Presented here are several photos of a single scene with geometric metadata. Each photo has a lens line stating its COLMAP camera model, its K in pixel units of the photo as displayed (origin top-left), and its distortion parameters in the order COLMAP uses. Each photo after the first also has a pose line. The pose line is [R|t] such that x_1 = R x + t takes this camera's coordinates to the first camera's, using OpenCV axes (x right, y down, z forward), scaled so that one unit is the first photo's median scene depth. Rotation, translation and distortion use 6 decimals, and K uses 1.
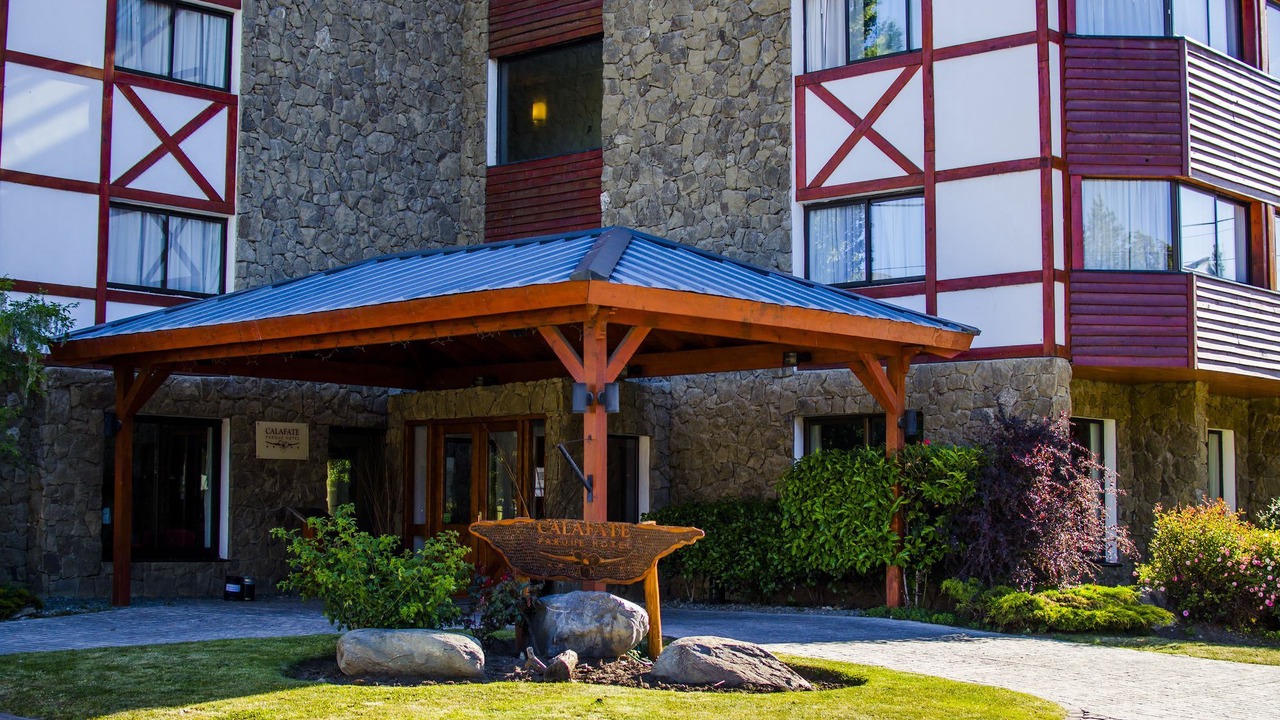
lens RADIAL K [[1942.5, 0, 640.7], [0, 1942.5, 337.2], [0, 0, 1]] dist [-0.120646, 0.040587]
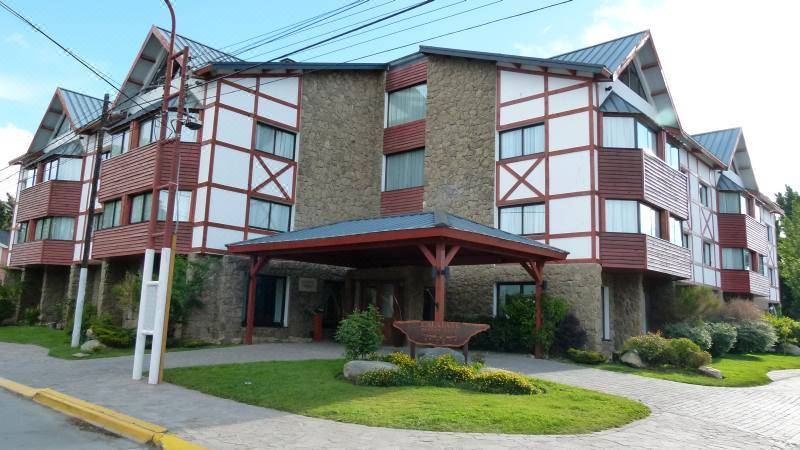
lens RADIAL K [[592.4, 0, 400.0], [0, 592.4, 225.0], [0, 0, 1]] dist [-0.015364, -0.003740]
pose [[0.999436, 0.033567, -0.001165, -0.057309], [-0.033580, 0.997898, -0.055419, 0.010547], [-0.000698, 0.055427, 0.998463, 0.145271]]
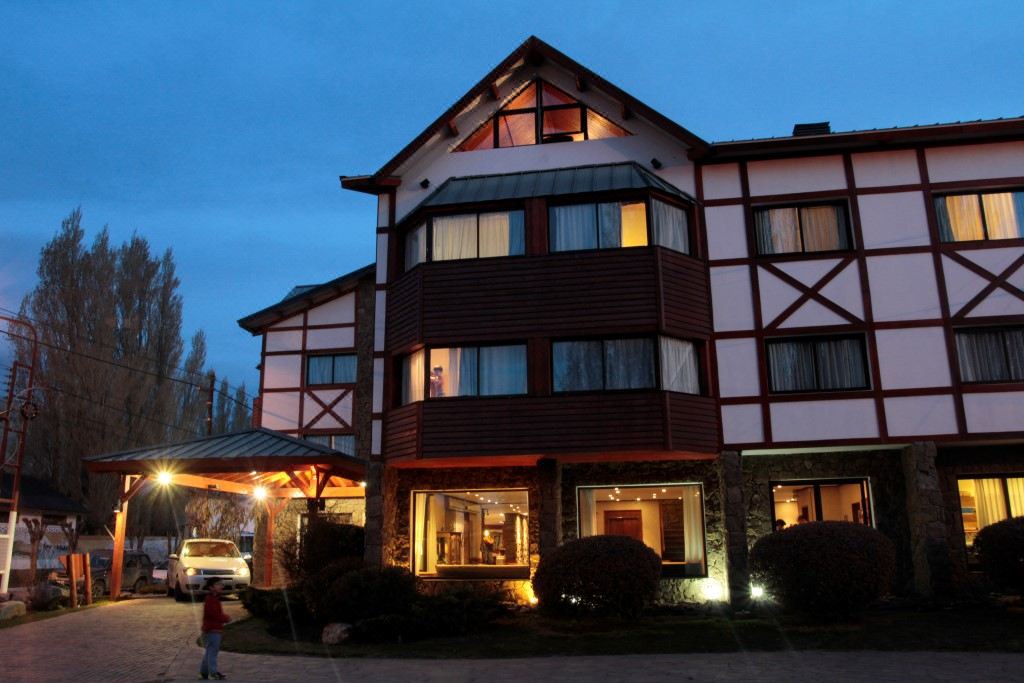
lens RADIAL K [[797.5, 0, 513.8], [0, 797.5, 363.0], [0, 0, 1]] dist [-0.071417, -0.000643]
pose [[0.543956, -0.203170, -0.814146, 0.814776], [0.100821, 0.979041, -0.176958, 0.057323], [0.833035, 0.014174, 0.553039, 0.631092]]
